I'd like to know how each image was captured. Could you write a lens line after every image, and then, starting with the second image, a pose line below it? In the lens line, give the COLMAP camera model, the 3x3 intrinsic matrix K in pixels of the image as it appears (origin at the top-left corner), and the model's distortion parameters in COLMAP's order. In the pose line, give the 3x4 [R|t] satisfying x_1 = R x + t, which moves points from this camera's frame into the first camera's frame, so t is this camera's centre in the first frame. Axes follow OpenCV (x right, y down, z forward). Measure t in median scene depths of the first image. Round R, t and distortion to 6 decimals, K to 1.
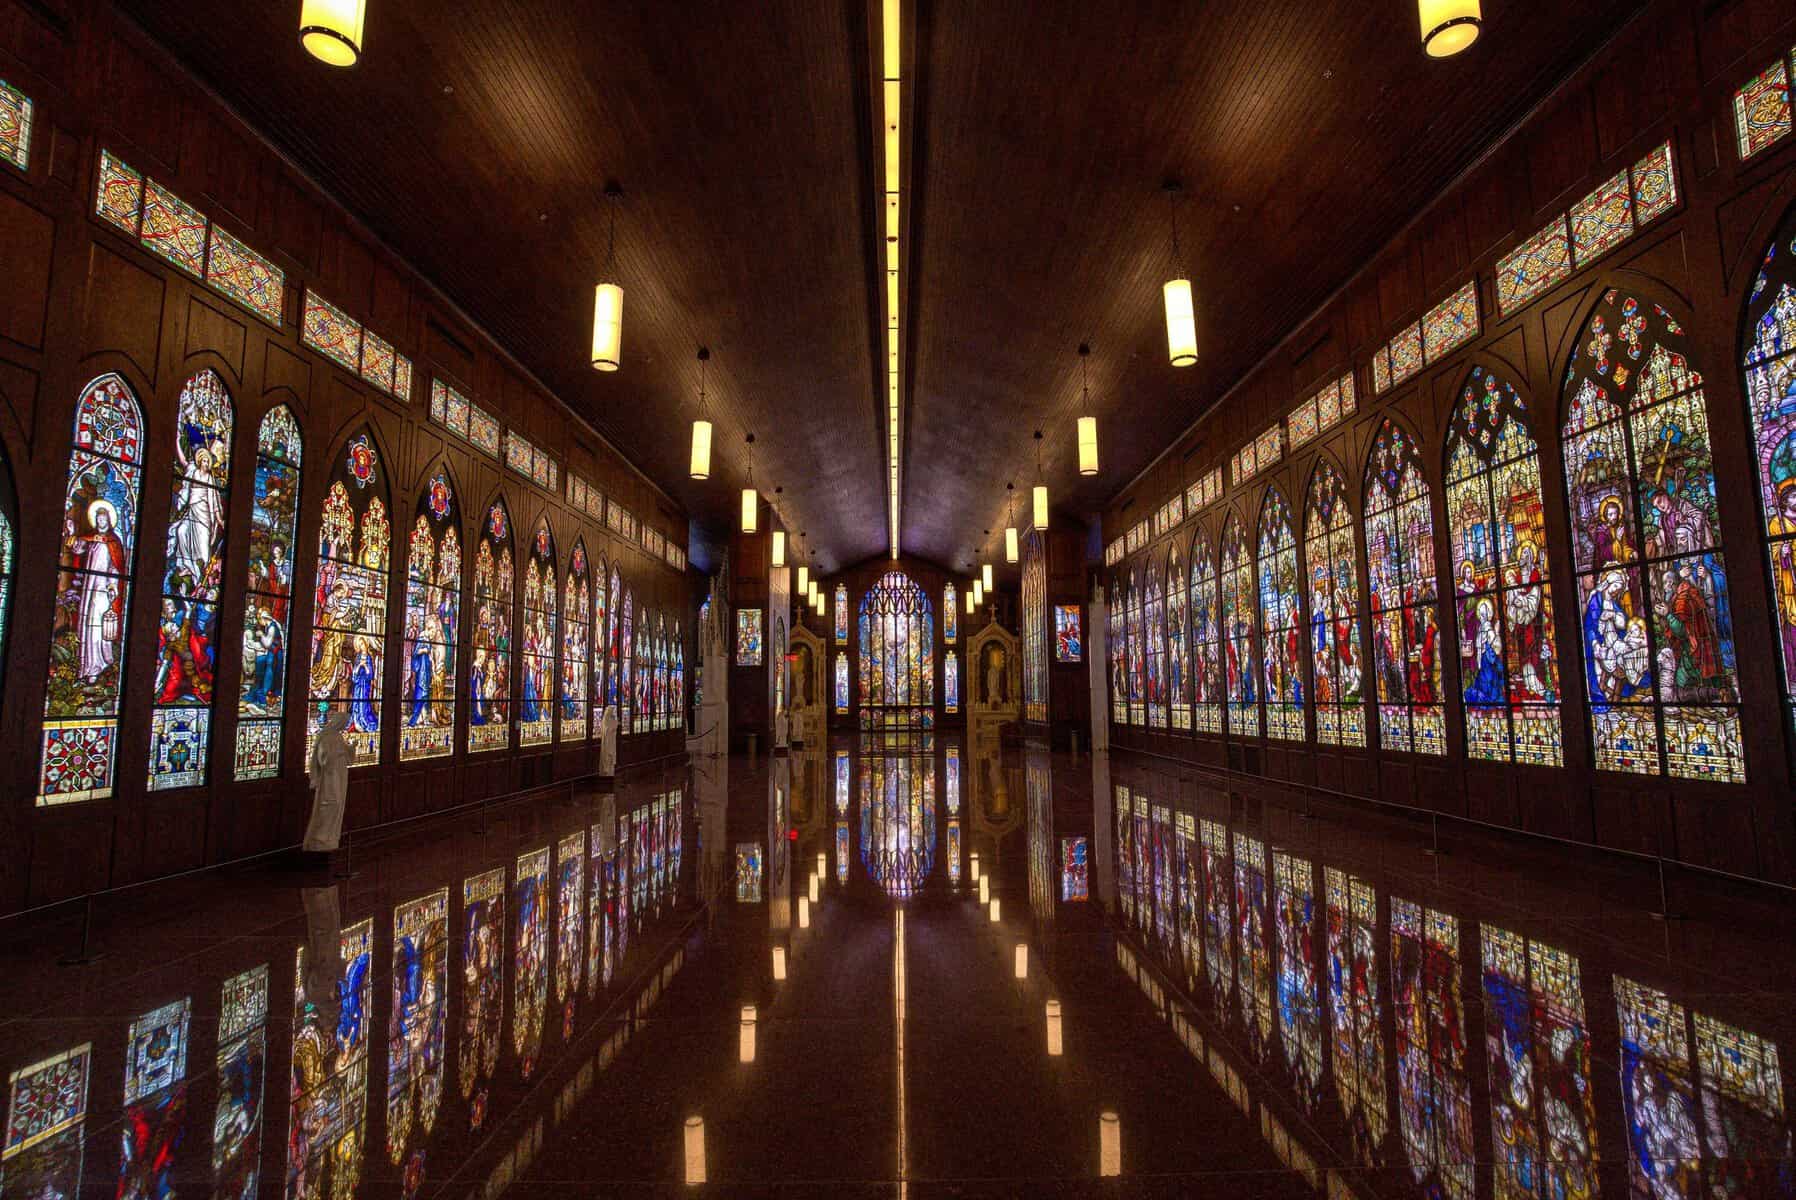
lens RADIAL K [[812.4, 0, 898.0], [0, 812.4, 600.0], [0, 0, 1]] dist [-0.052332, 0.021038]
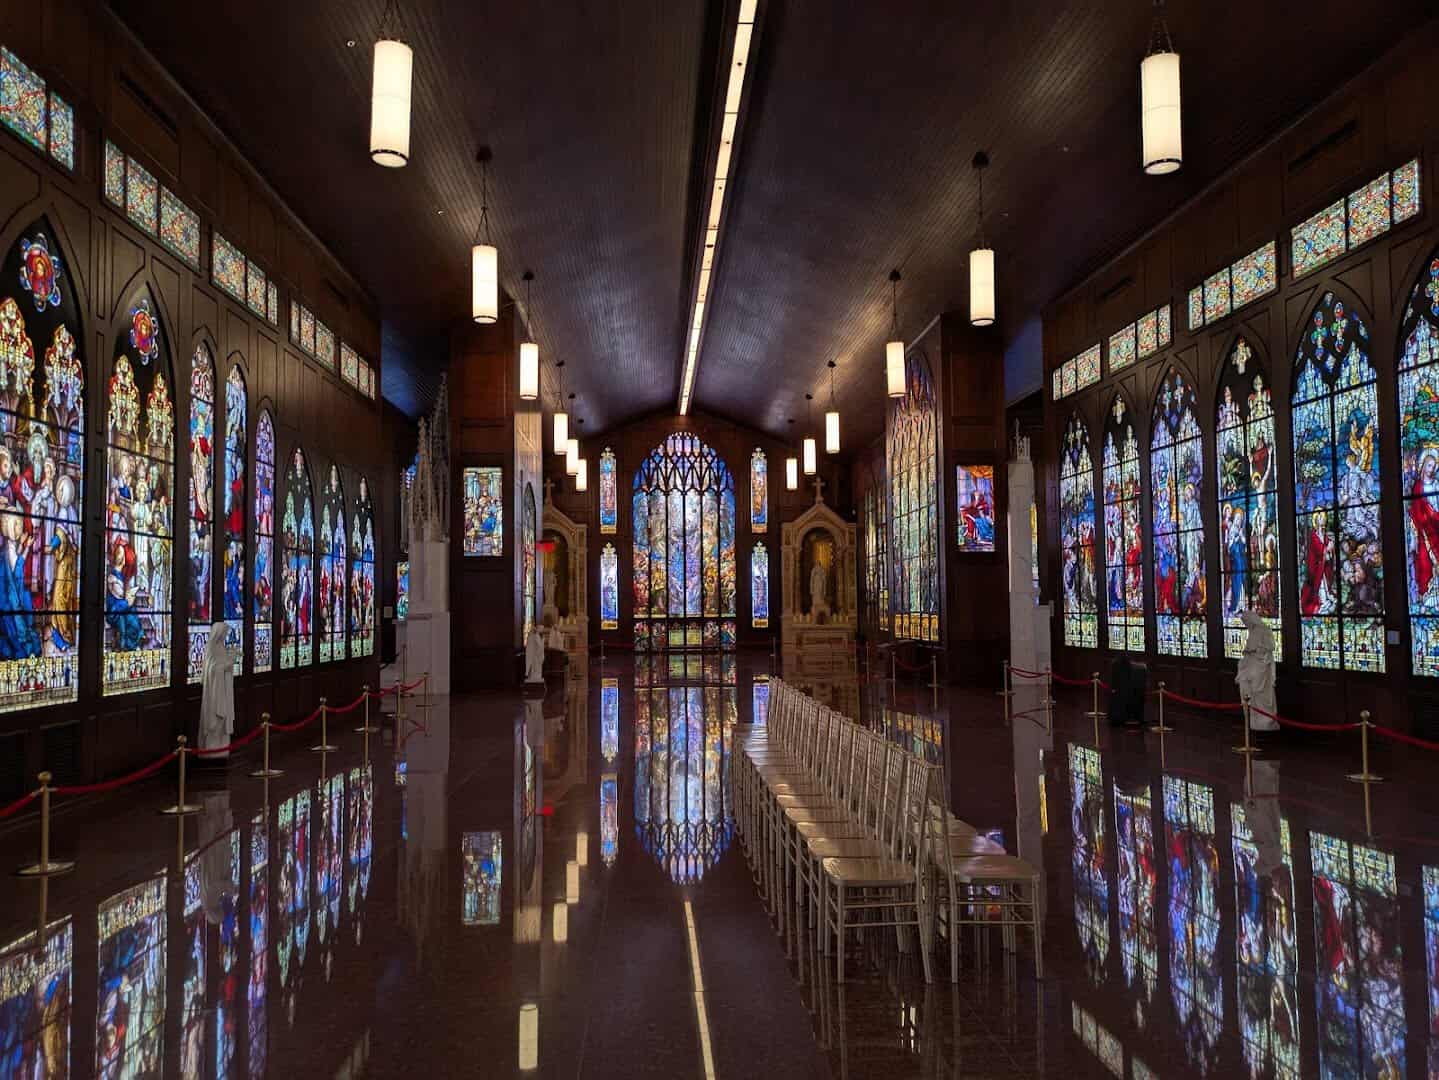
lens RADIAL K [[1038.4, 0, 719.5], [0, 1038.4, 540.0], [0, 0, 1]] dist [0.089209, -0.099816]
pose [[0.998738, 0.003328, 0.050115, -0.037345], [-0.006087, 0.998467, 0.055014, 0.021093], [-0.049855, -0.055250, 0.997227, 0.166047]]
